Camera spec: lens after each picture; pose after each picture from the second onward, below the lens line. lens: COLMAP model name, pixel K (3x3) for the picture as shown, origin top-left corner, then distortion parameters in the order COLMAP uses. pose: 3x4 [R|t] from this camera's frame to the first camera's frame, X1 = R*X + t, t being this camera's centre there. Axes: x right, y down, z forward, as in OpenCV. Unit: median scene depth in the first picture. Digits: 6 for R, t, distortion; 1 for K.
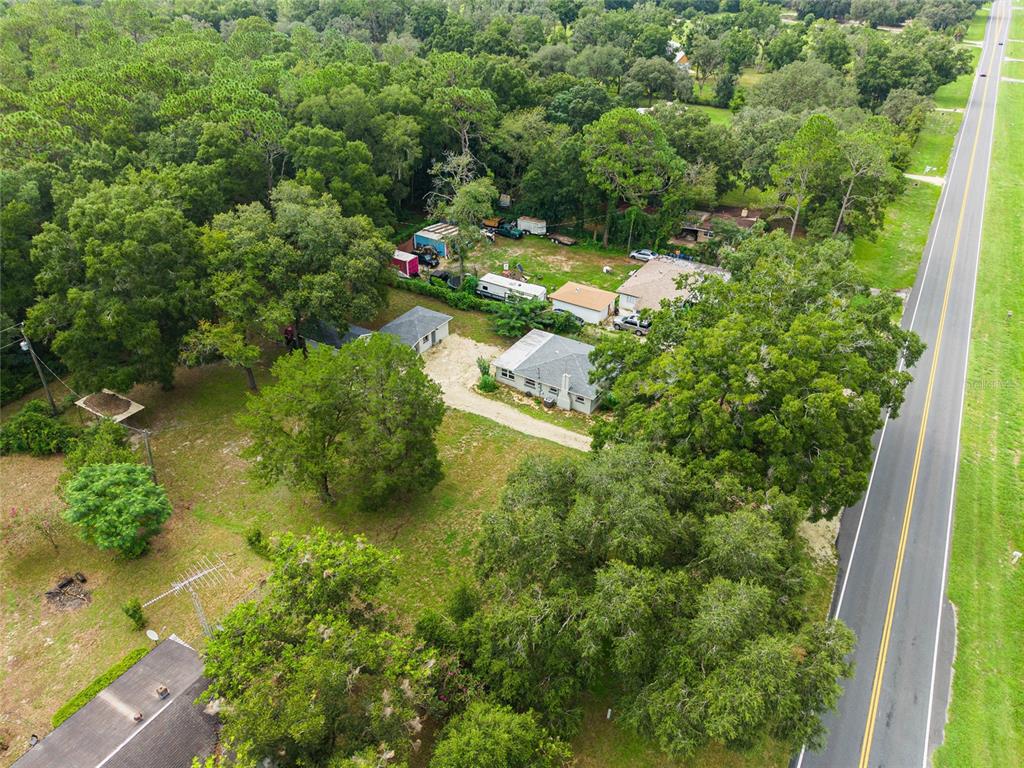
lens RADIAL K [[726.7, 0, 512.0], [0, 726.7, 384.0], [0, 0, 1]] dist [0.052796, -0.001992]
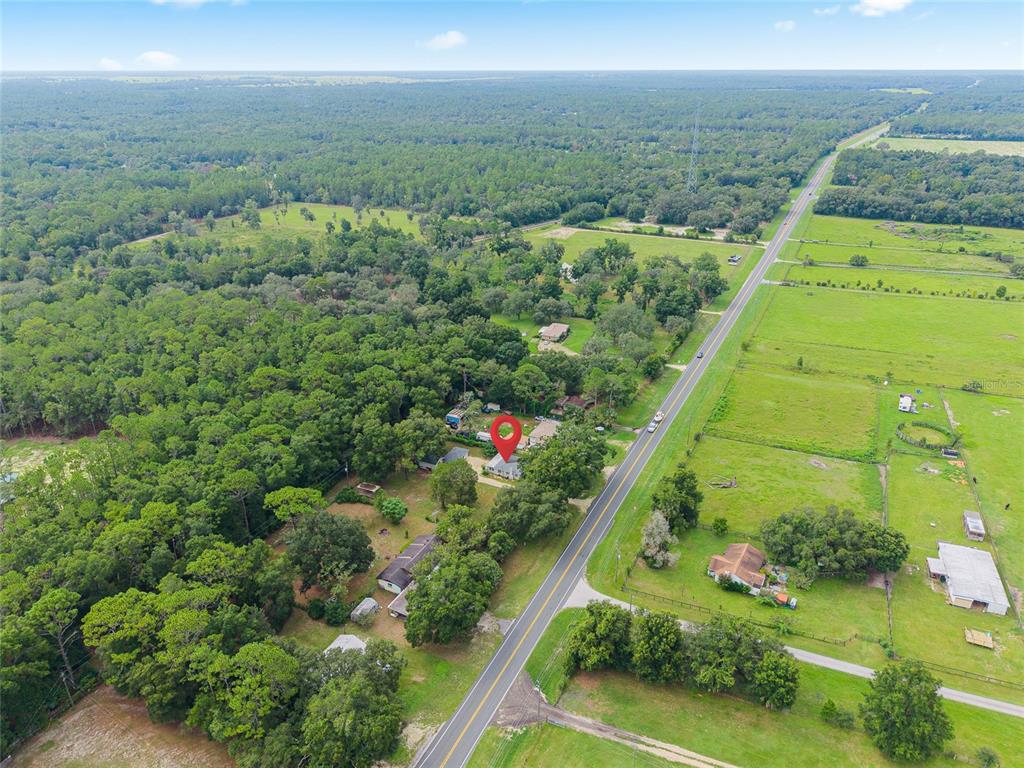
lens RADIAL K [[726.7, 0, 512.0], [0, 726.7, 384.0], [0, 0, 1]] dist [0.052796, -0.001992]
pose [[0.995886, -0.057475, 0.070057, -0.100381], [0.067277, 0.986888, -0.146715, 0.077325], [-0.060706, 0.150825, 0.986695, -1.794059]]
